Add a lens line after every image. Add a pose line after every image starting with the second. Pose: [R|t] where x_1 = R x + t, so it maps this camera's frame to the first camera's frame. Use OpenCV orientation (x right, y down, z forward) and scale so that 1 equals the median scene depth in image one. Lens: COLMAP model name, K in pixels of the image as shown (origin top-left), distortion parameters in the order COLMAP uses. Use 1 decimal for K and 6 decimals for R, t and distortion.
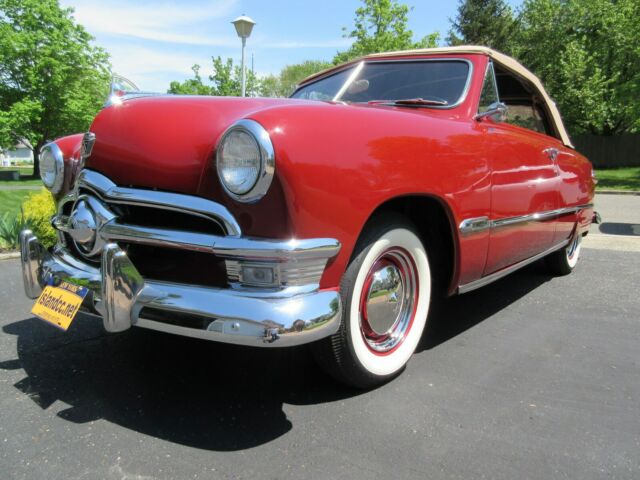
lens RADIAL K [[488.4, 0, 320.0], [0, 488.4, 240.0], [0, 0, 1]] dist [-0.001046, -0.012650]
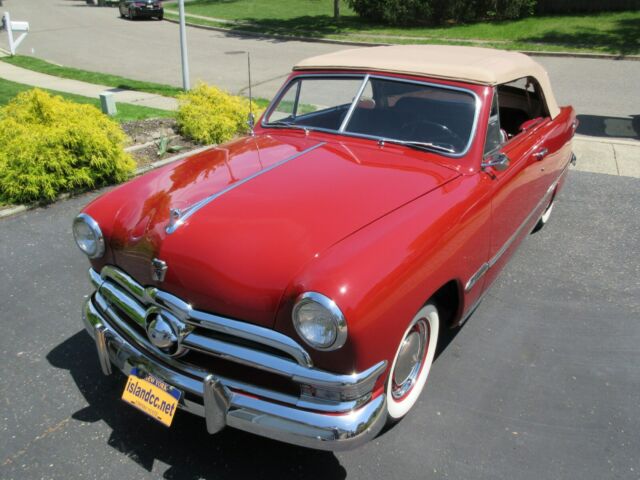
lens RADIAL K [[551.0, 0, 320.0], [0, 551.0, 240.0], [0, 0, 1]] dist [-0.004663, 0.001062]
pose [[0.993476, -0.051444, 0.101778, -0.025123], [0.019160, 0.955083, 0.295720, -0.068884], [-0.112419, -0.291840, 0.949837, -0.025995]]
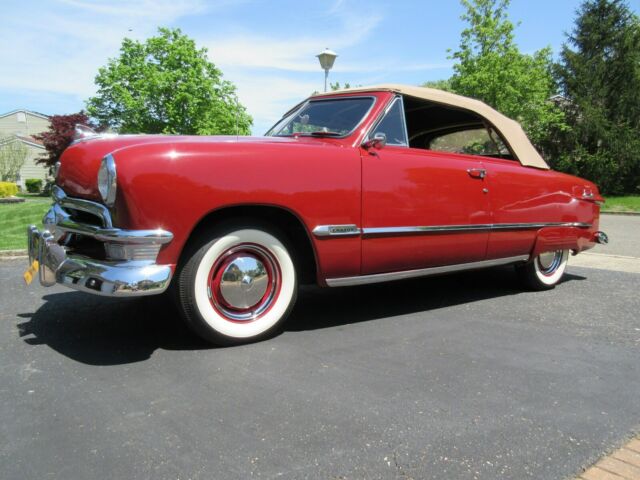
lens RADIAL K [[502.3, 0, 320.0], [0, 502.3, 240.0], [0, 0, 1]] dist [-0.009077, -0.006525]
pose [[0.963491, 0.029680, -0.266090, 0.082105], [-0.042312, 0.998227, -0.041862, 0.006460], [0.264376, 0.051592, 0.963039, -0.032991]]
